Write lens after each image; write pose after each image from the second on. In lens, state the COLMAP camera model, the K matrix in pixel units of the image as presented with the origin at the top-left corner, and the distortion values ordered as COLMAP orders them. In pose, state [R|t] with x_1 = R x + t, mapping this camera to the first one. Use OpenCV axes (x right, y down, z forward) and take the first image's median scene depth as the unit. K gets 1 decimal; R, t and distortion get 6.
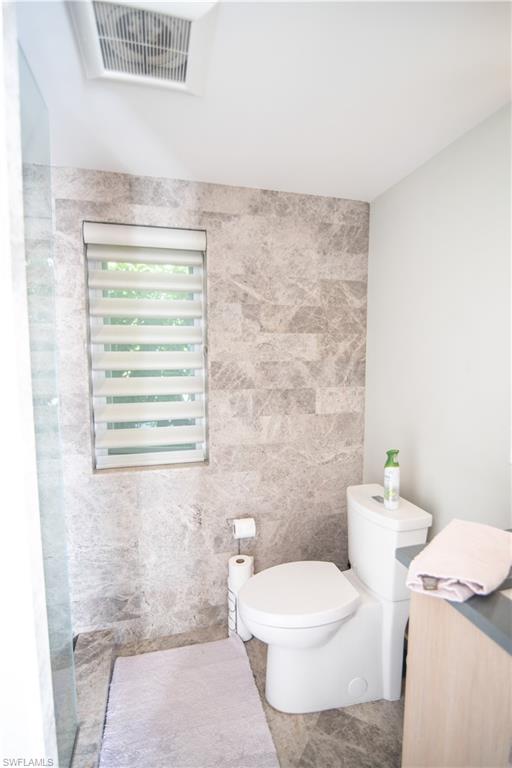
lens RADIAL K [[382.2, 0, 256.0], [0, 382.2, 384.0], [0, 0, 1]] dist [-0.021112, 0.000143]
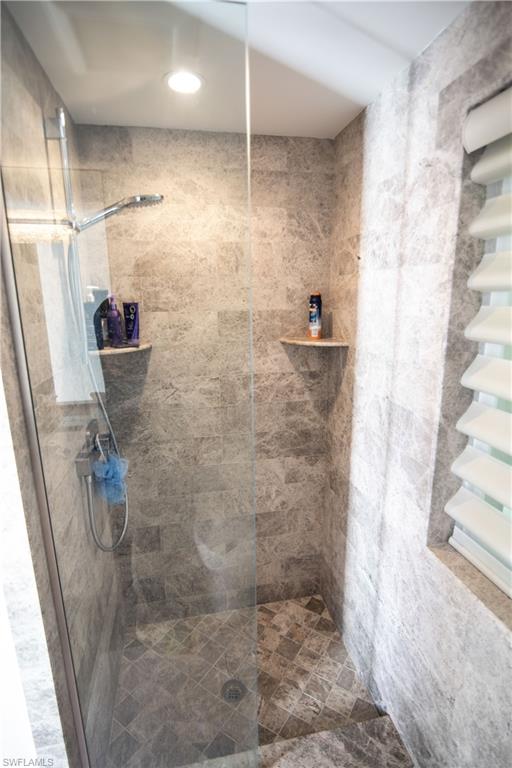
lens RADIAL K [[382.2, 0, 256.0], [0, 382.2, 384.0], [0, 0, 1]] dist [-0.021112, 0.000143]
pose [[-0.060440, 0.222060, -0.973158, 0.152131], [-0.071893, 0.971440, 0.226133, -0.157175], [0.995579, 0.083630, -0.042749, 0.758761]]
